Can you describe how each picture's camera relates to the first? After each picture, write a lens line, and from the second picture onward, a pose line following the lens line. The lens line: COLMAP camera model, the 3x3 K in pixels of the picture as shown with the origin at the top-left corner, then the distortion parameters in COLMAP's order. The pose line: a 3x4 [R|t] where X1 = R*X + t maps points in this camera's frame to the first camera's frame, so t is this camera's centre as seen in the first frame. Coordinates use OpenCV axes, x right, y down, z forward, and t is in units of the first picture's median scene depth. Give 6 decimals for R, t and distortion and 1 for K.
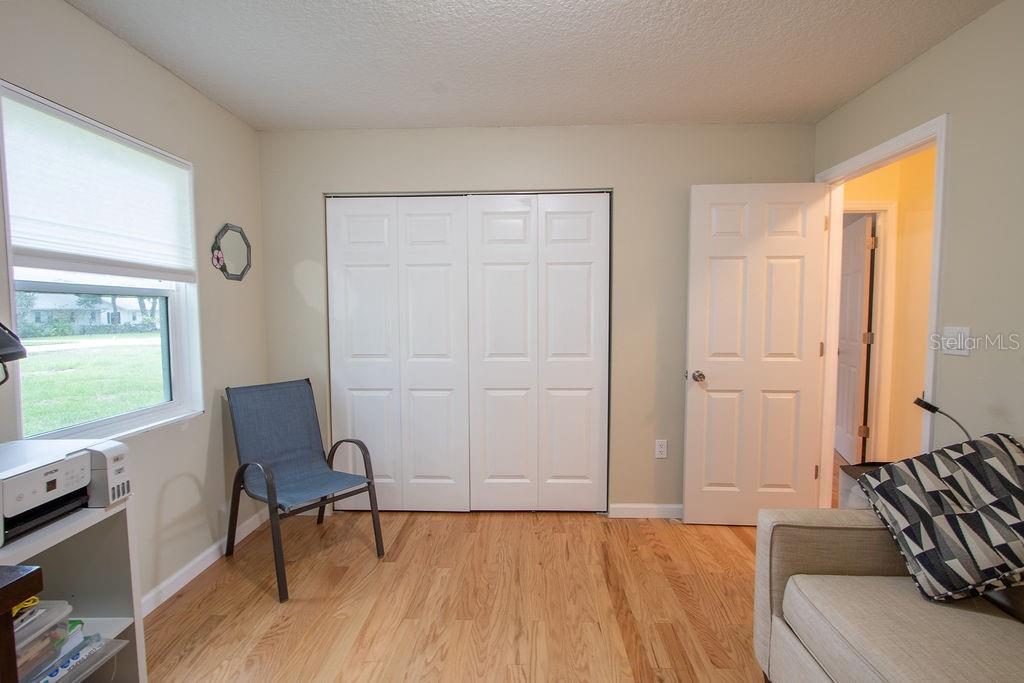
lens RADIAL K [[475.1, 0, 510.8], [0, 475.1, 343.2], [0, 0, 1]] dist [-0.017788, 0.002833]
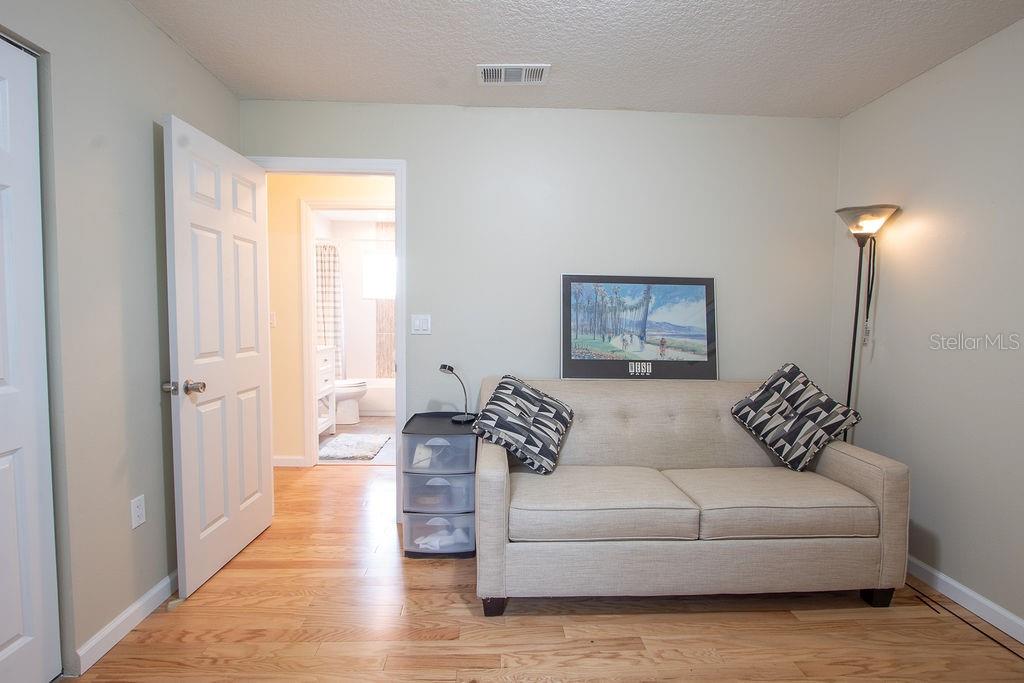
lens RADIAL K [[475.1, 0, 510.8], [0, 475.1, 343.2], [0, 0, 1]] dist [-0.017788, 0.002833]
pose [[-0.079568, -0.065306, 0.994688, -0.551061], [0.049273, 0.996374, 0.069358, -0.036325], [-0.995611, 0.054530, -0.076061, 0.876406]]
